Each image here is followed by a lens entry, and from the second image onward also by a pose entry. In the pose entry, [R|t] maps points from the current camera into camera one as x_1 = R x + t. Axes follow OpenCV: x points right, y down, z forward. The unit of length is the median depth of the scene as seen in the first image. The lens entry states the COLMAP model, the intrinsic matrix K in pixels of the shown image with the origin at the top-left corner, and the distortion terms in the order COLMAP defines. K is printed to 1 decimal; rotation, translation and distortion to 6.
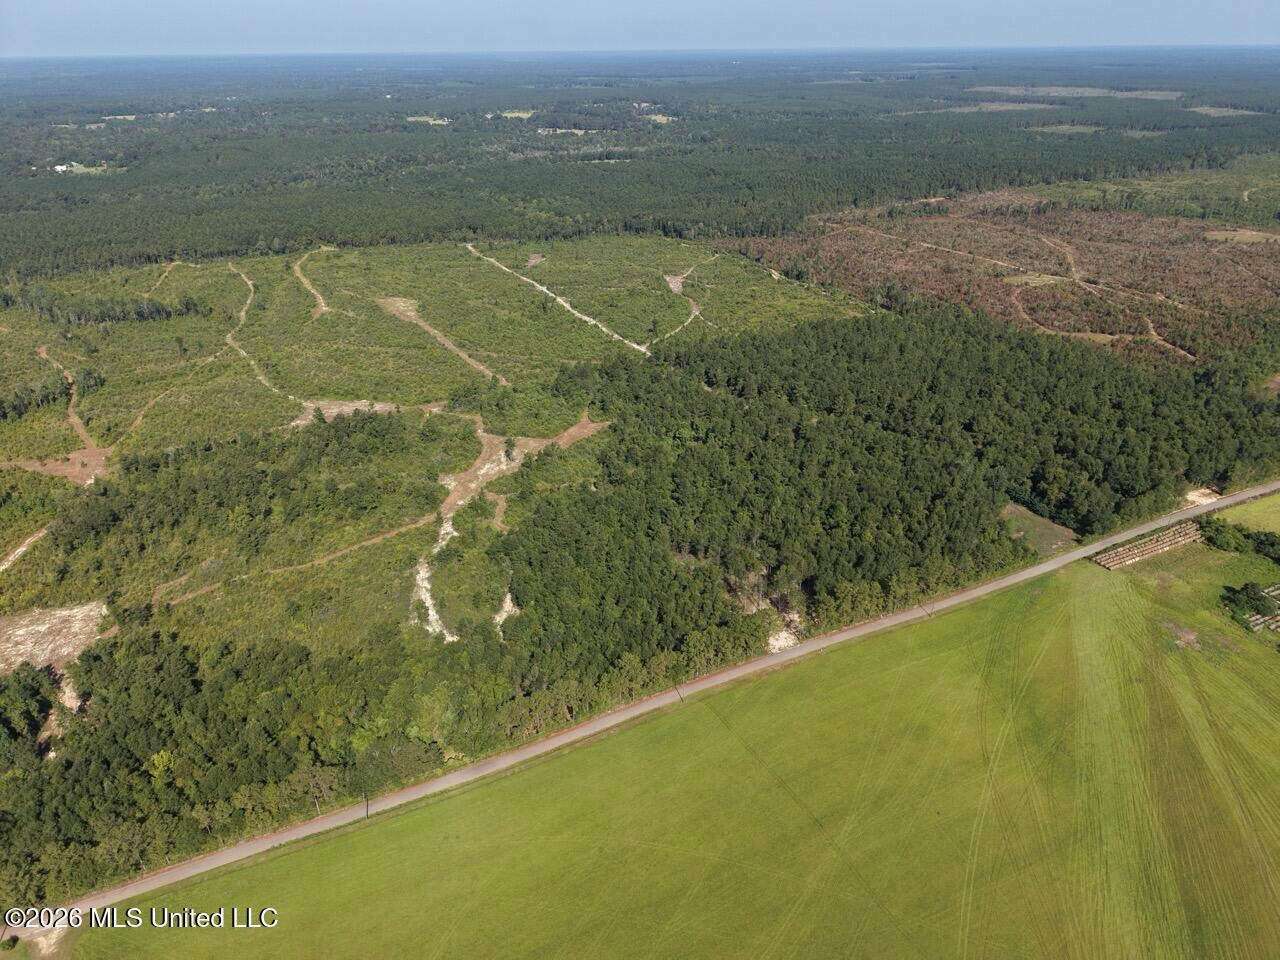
lens RADIAL K [[855.7, 0, 641.0], [0, 855.7, 478.0], [0, 0, 1]] dist [0.030956, -0.033396]
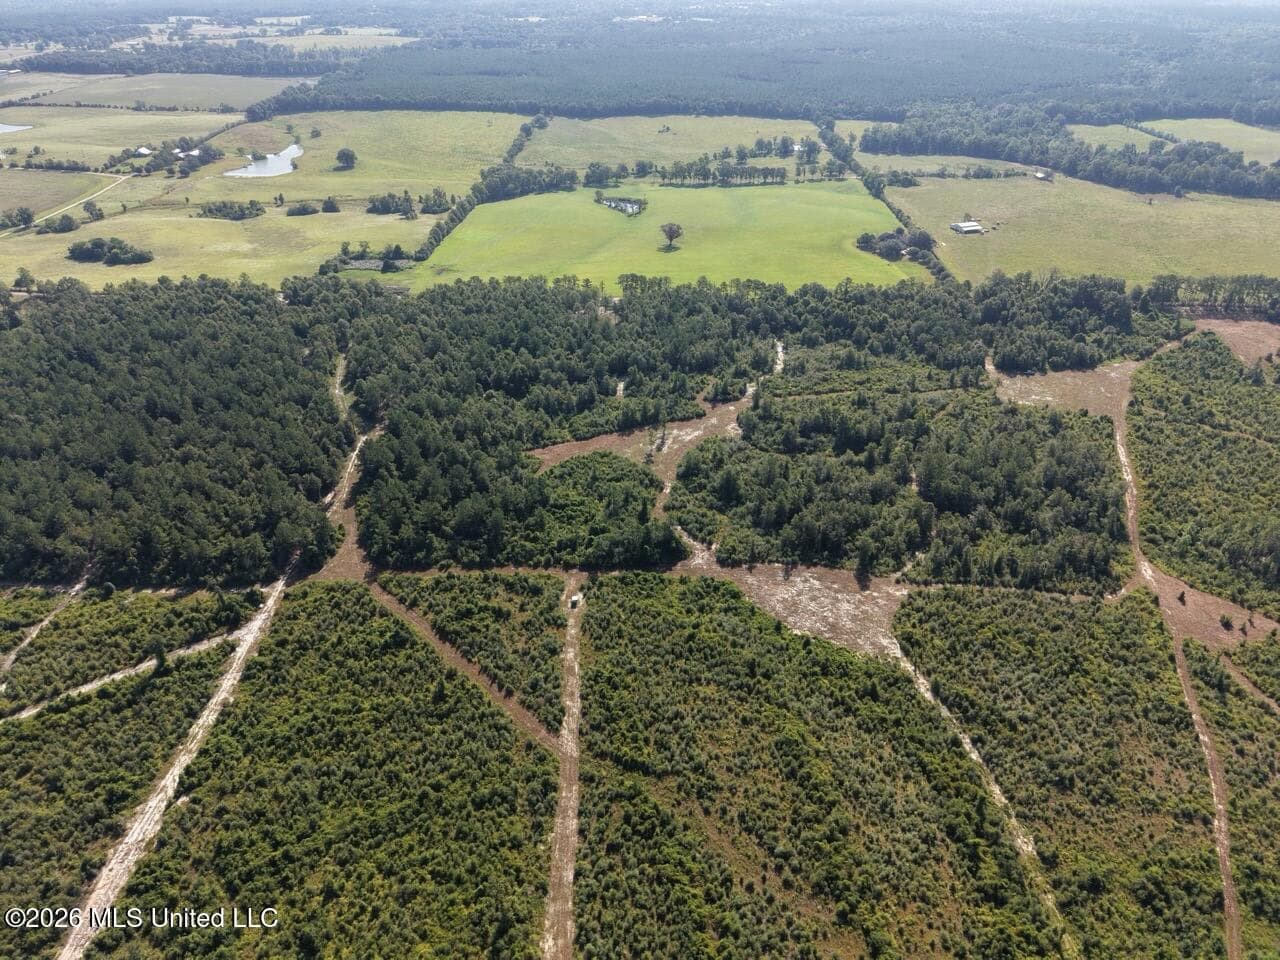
lens RADIAL K [[855.7, 0, 637.3], [0, 855.7, 479.3], [0, 0, 1]] dist [0.030956, -0.033396]
pose [[-0.878179, -0.247153, 0.409533, -0.505679], [0.219715, 0.552078, 0.804323, -0.736459], [-0.424885, 0.796320, -0.430520, 1.394826]]
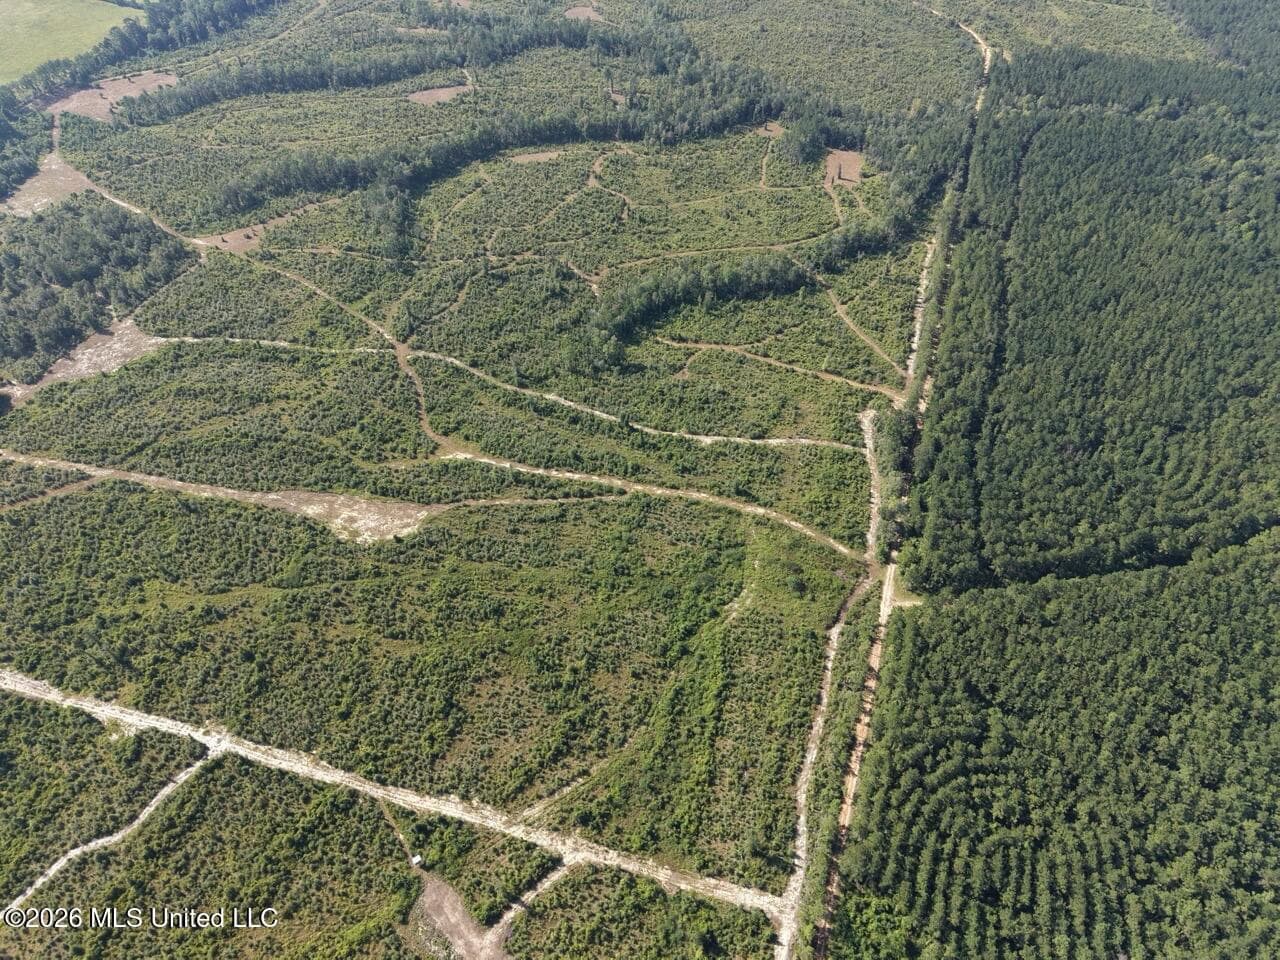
lens RADIAL K [[855.7, 0, 647.6], [0, 855.7, 474.6], [0, 0, 1]] dist [0.030956, -0.033396]
pose [[-0.669720, 0.540622, -0.509120, -0.187702], [-0.328315, 0.399386, 0.855979, -1.252985], [0.666096, 0.740418, -0.089983, 1.821373]]
